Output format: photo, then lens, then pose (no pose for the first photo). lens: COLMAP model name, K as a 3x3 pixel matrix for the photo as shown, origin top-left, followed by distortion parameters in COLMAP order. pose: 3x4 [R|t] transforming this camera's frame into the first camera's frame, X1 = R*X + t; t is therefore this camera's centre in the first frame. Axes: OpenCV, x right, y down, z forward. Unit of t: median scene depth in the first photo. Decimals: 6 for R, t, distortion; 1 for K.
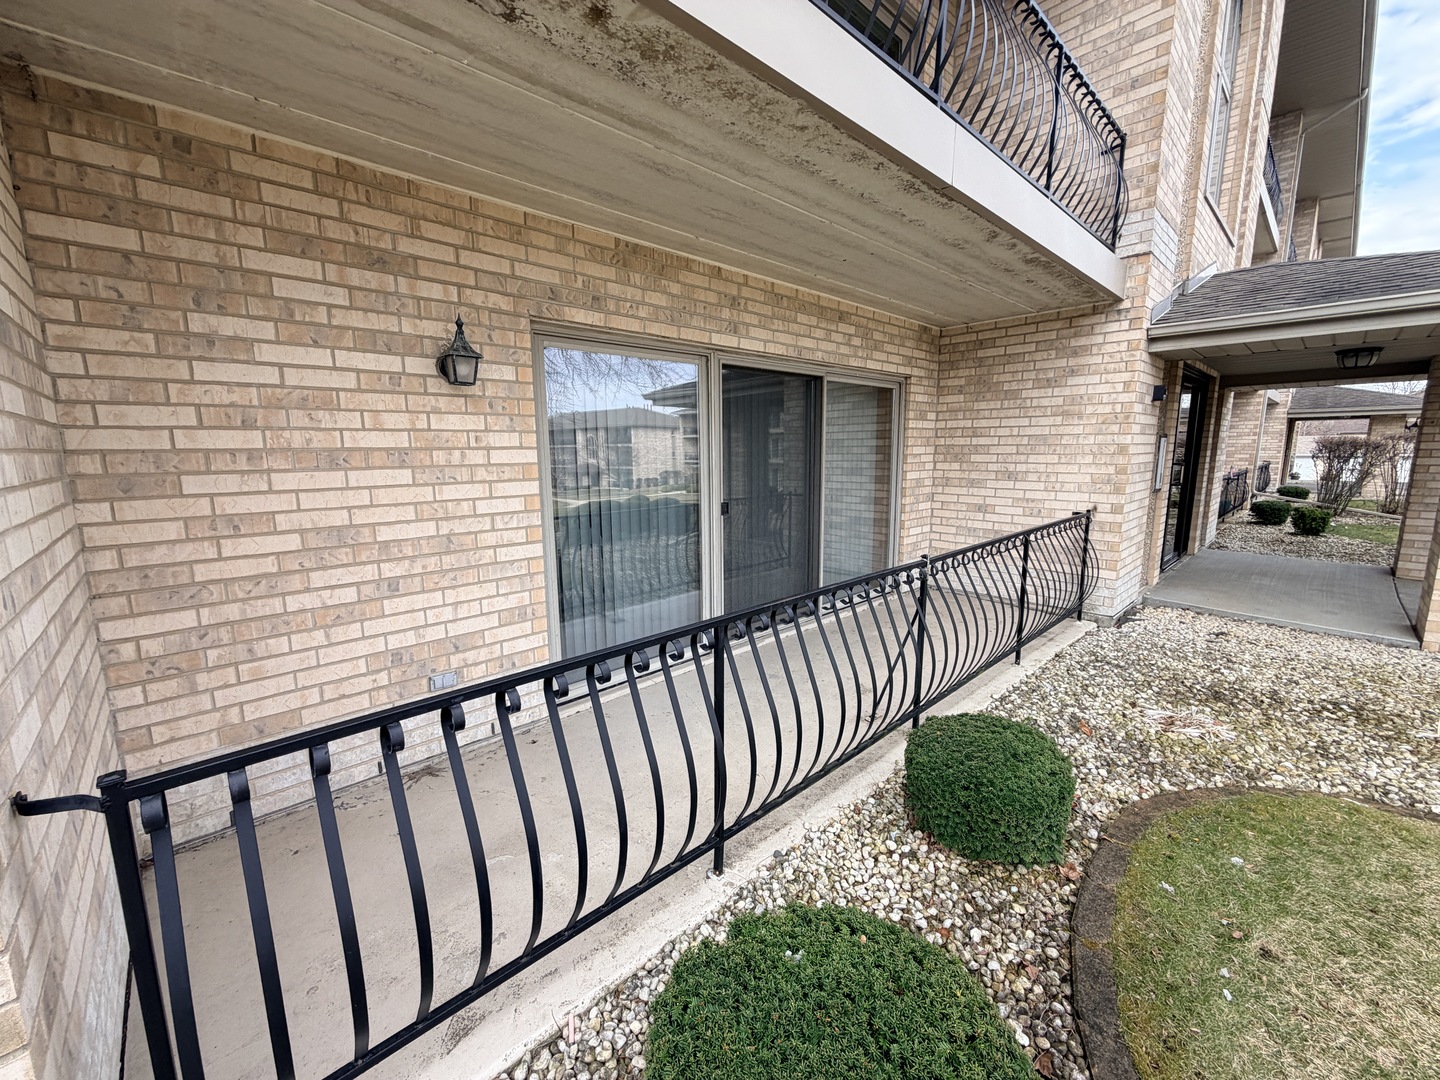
lens RADIAL K [[574.2, 0, 720.0], [0, 574.2, 540.0], [0, 0, 1]] dist [-0.000106, -0.000008]
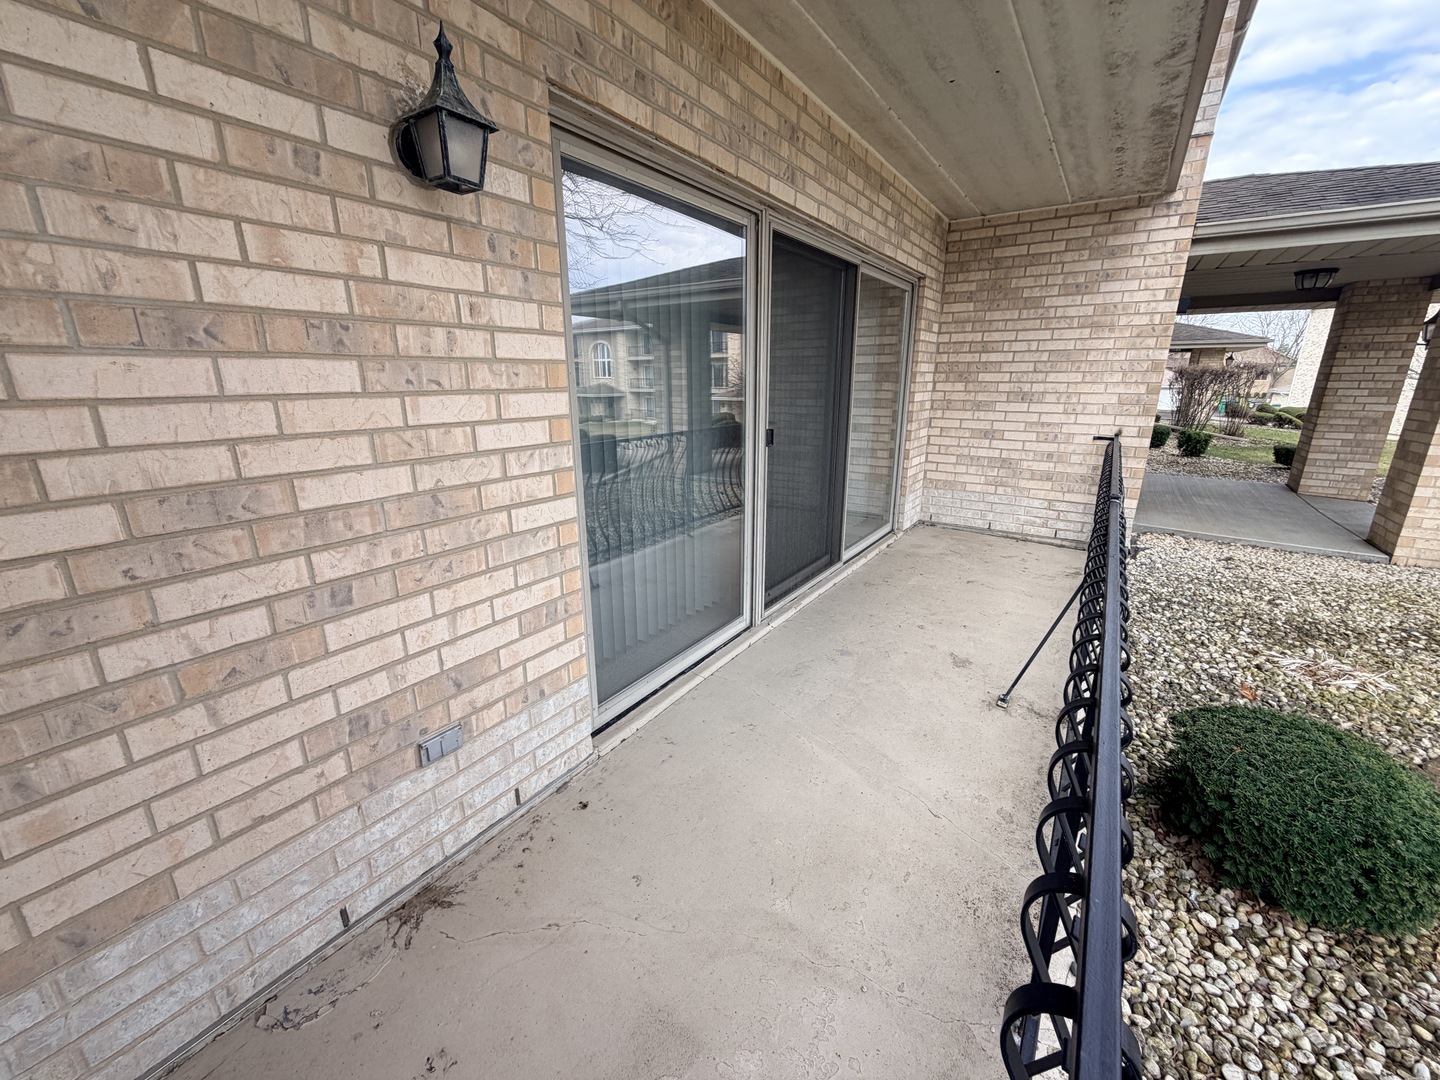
lens RADIAL K [[574.2, 0, 720.0], [0, 574.2, 540.0], [0, 0, 1]] dist [-0.000106, -0.000008]
pose [[0.975151, -0.052876, 0.215141, -0.315472], [0.027487, 0.992474, 0.119334, -0.018942], [-0.219832, -0.110455, 0.969265, 0.394937]]
